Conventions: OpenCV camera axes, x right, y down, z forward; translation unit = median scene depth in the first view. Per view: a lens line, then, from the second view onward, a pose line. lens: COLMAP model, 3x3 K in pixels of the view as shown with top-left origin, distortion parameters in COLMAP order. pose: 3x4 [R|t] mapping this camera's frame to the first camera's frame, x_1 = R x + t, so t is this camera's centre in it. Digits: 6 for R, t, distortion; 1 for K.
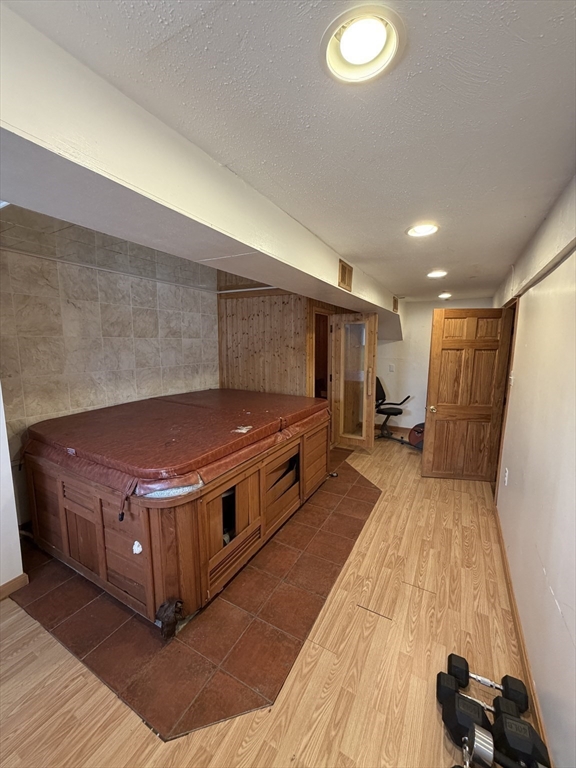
lens RADIAL K [[305.4, 0, 286.7], [0, 305.4, 383.0], [0, 0, 1]] dist [0.000601, 0.000245]
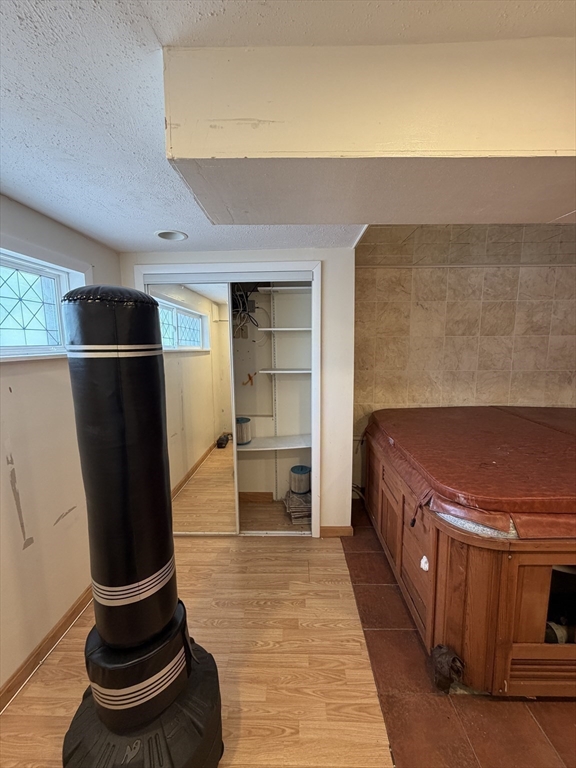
lens RADIAL K [[305.4, 0, 290.1], [0, 305.4, 382.1], [0, 0, 1]] dist [0.000601, 0.000245]
pose [[0.471321, 0.106314, -0.875530, 0.058278], [-0.109196, 0.992104, 0.061687, -0.013550], [0.875176, 0.066530, 0.479209, 0.146076]]
